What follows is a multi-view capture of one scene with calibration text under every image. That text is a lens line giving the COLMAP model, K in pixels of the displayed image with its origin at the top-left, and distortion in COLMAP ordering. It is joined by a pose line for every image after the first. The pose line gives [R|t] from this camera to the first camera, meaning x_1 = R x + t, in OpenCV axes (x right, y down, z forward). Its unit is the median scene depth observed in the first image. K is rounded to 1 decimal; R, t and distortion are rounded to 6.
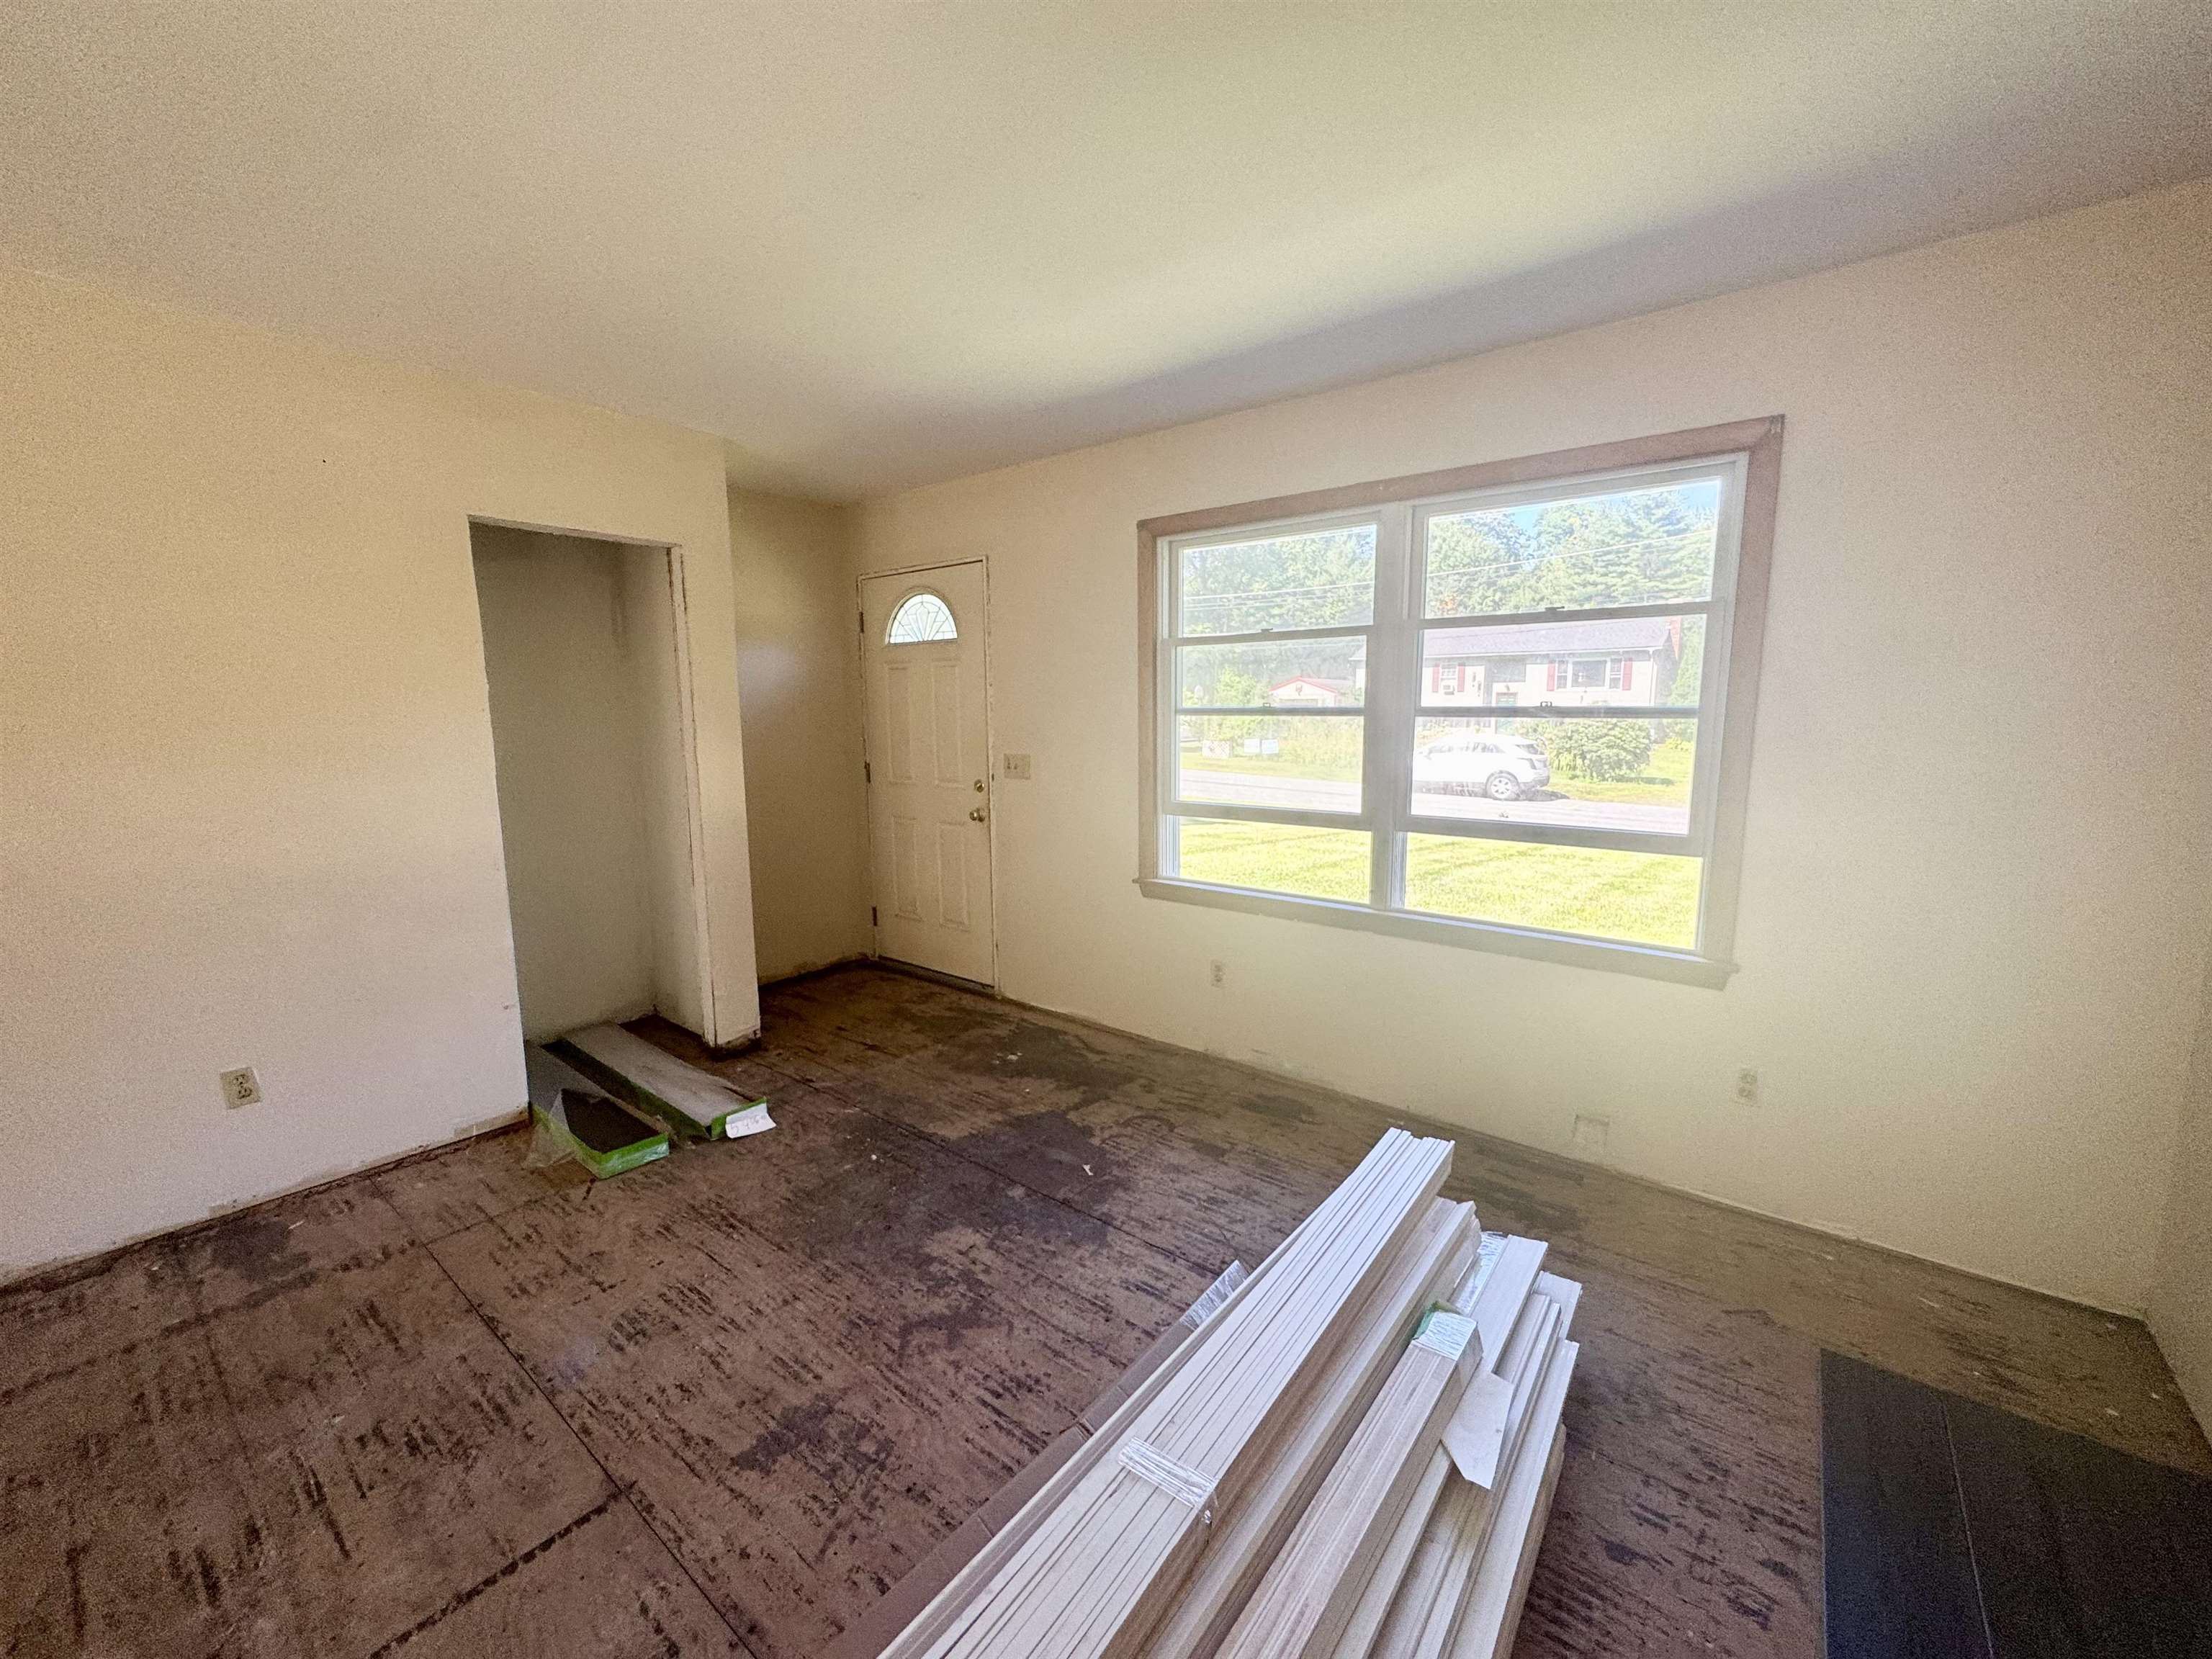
lens RADIAL K [[890.2, 0, 1100.6], [0, 890.2, 822.5], [0, 0, 1]] dist [-0.002165, -0.000034]
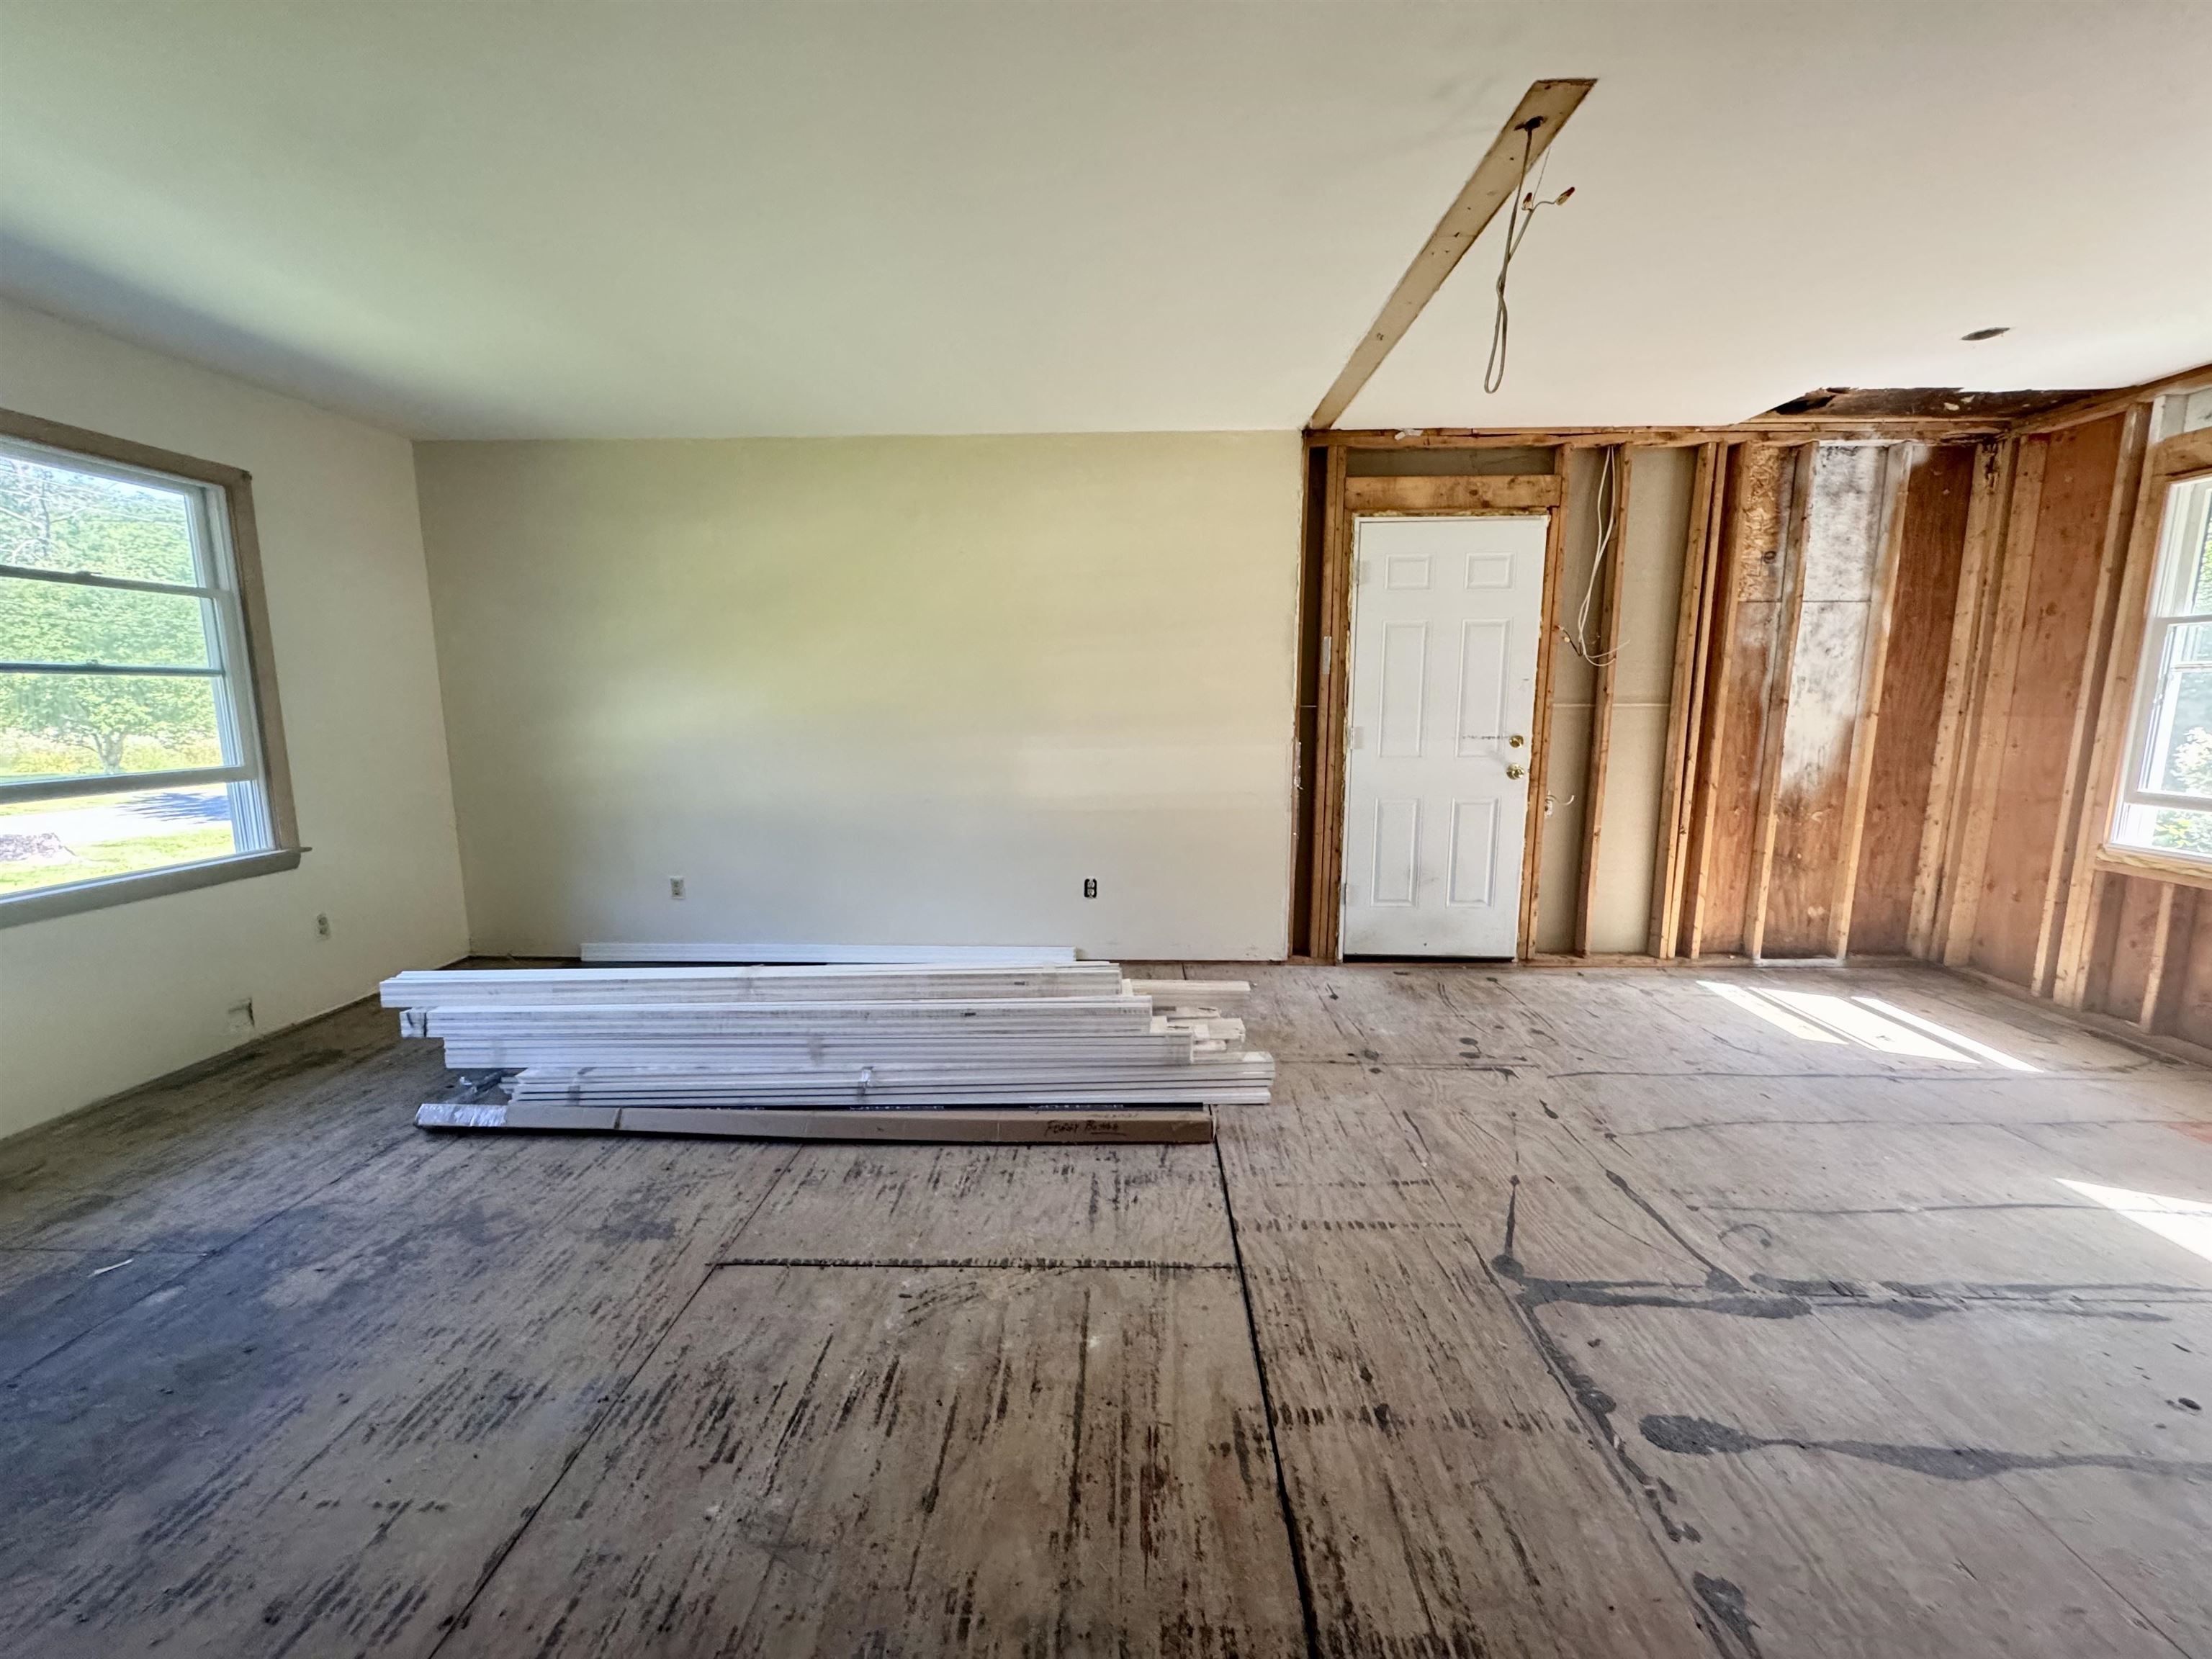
lens RADIAL K [[890.2, 0, 1109.1], [0, 890.2, 825.3], [0, 0, 1]] dist [-0.002165, -0.000034]
pose [[-0.605753, -0.113152, 0.787566, -1.278823], [0.111950, 0.967868, 0.225163, -0.057663], [-0.787738, 0.224561, -0.573622, 0.808018]]
